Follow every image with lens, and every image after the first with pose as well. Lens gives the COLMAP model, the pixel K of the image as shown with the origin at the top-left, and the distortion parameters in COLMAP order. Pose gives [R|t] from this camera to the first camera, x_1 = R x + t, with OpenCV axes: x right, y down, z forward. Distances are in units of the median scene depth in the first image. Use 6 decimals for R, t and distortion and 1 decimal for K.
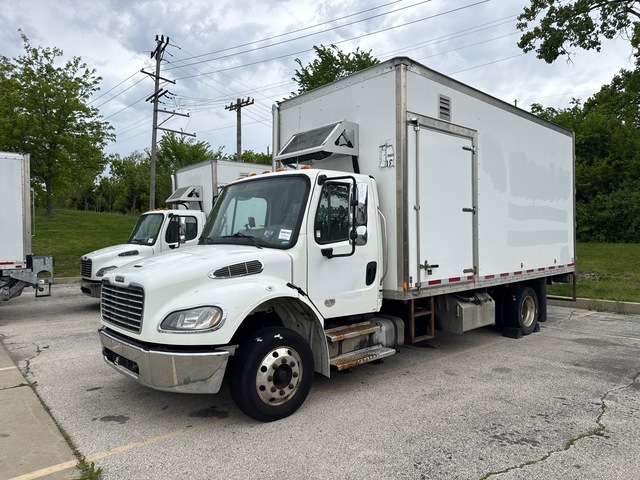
lens RADIAL K [[453.9, 0, 330.6], [0, 453.9, 240.4], [0, 0, 1]] dist [0.051550, -0.000135]
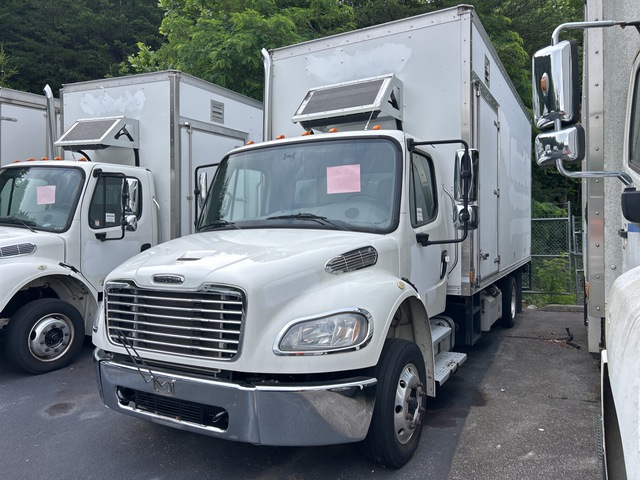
lens RADIAL K [[493.9, 0, 320.0], [0, 493.9, 240.0], [0, 0, 1]] dist [0.003016, 0.000134]
pose [[0.948730, -0.006982, 0.316011, -0.407761], [0.005135, 0.999965, 0.006680, 0.021921], [-0.316047, -0.004715, 0.948732, 0.232801]]
